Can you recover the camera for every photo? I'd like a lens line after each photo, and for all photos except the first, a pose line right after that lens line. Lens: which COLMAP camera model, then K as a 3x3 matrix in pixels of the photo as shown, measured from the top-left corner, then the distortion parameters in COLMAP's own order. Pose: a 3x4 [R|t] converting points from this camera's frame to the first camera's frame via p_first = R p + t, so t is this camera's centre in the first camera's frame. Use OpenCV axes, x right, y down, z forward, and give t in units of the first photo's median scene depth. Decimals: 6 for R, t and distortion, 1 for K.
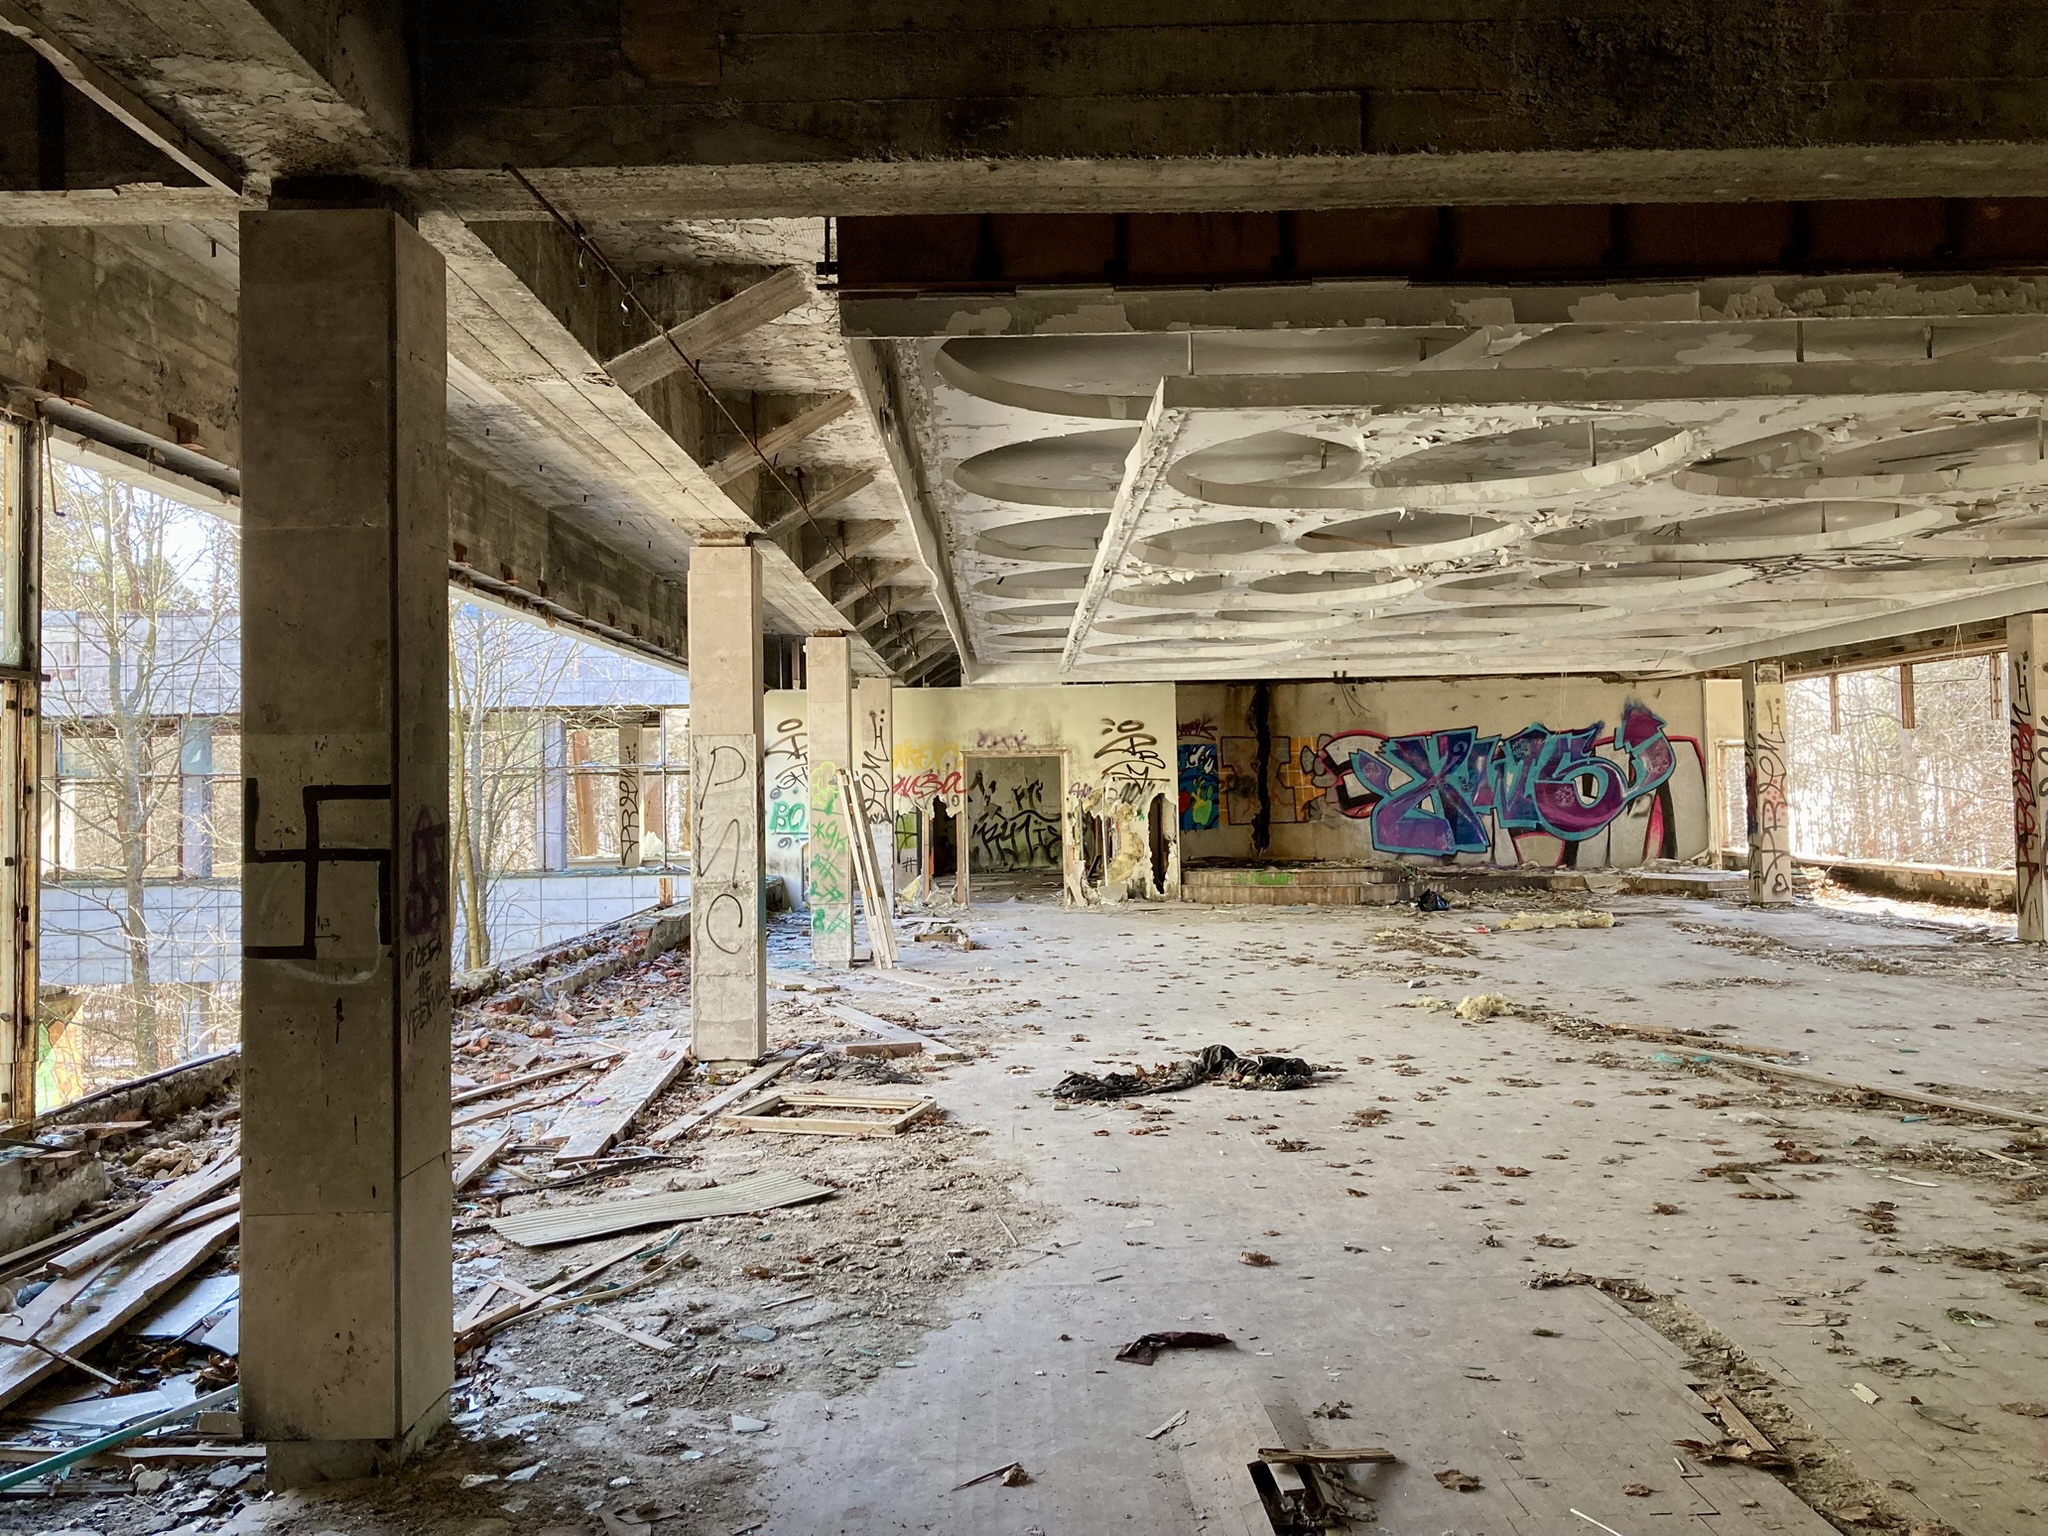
lens RADIAL K [[1659.6, 0, 1025.4], [0, 1659.6, 760.1], [0, 0, 1]] dist [0.018692, 0.002264]
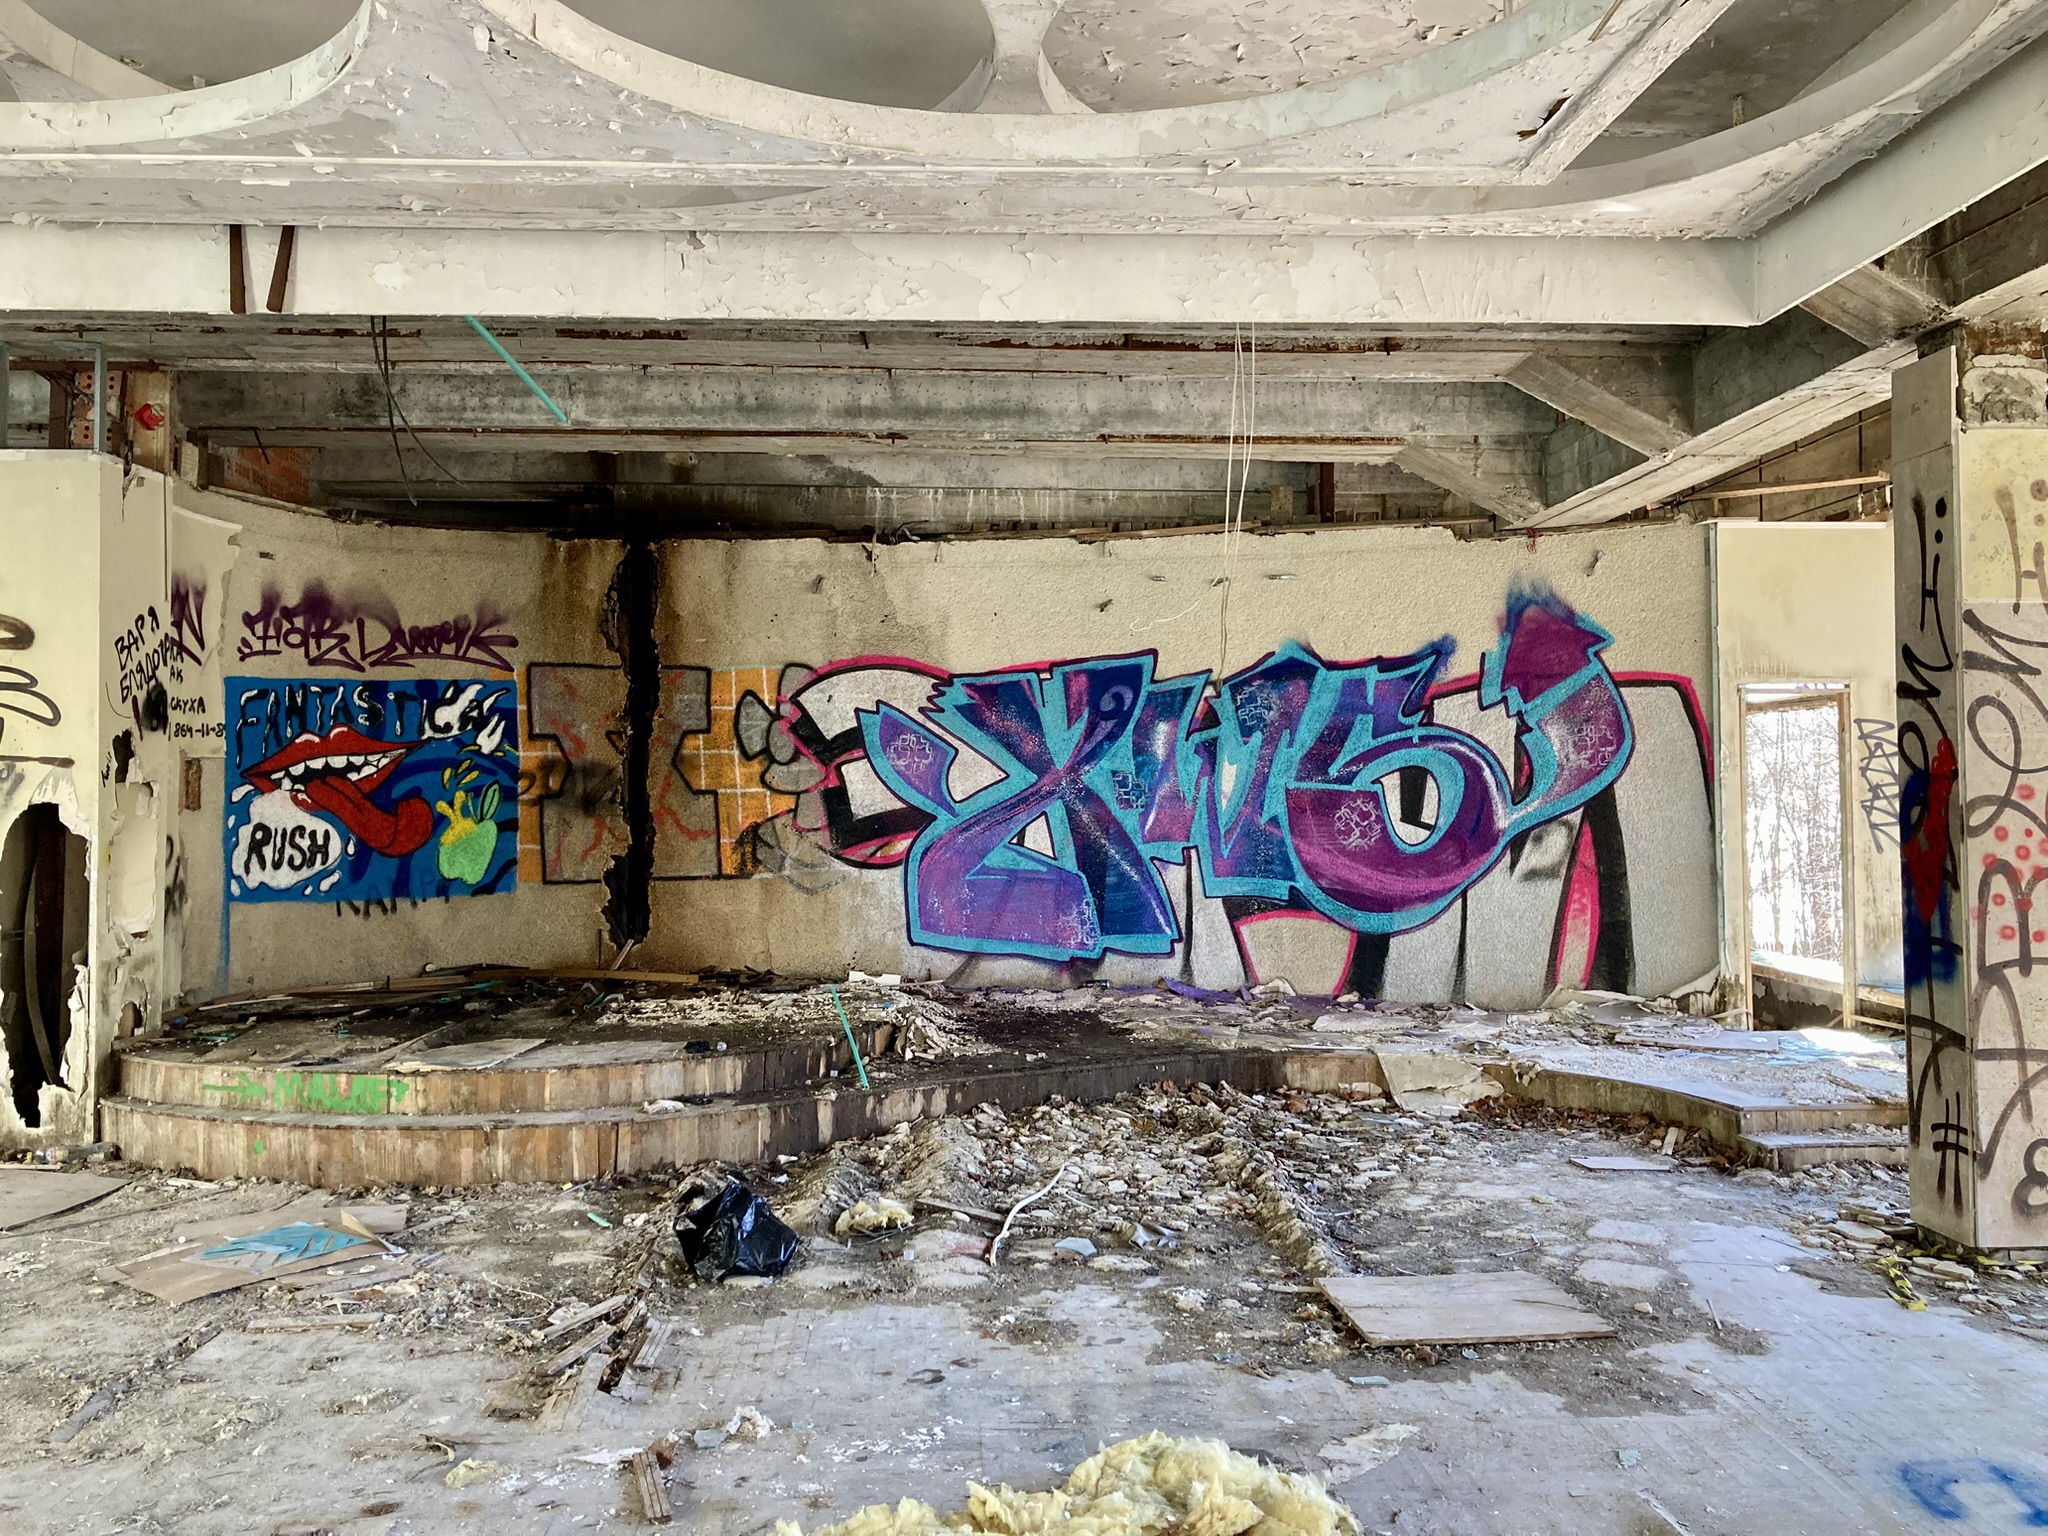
lens RADIAL K [[1659.6, 0, 1023.9], [0, 1659.6, 772.0], [0, 0, 1]] dist [0.018692, 0.002264]
pose [[0.999102, 0.013933, 0.040013, 0.224828], [-0.014147, 0.999887, 0.005058, 0.008584], [-0.039938, -0.005620, 0.999186, 0.595358]]
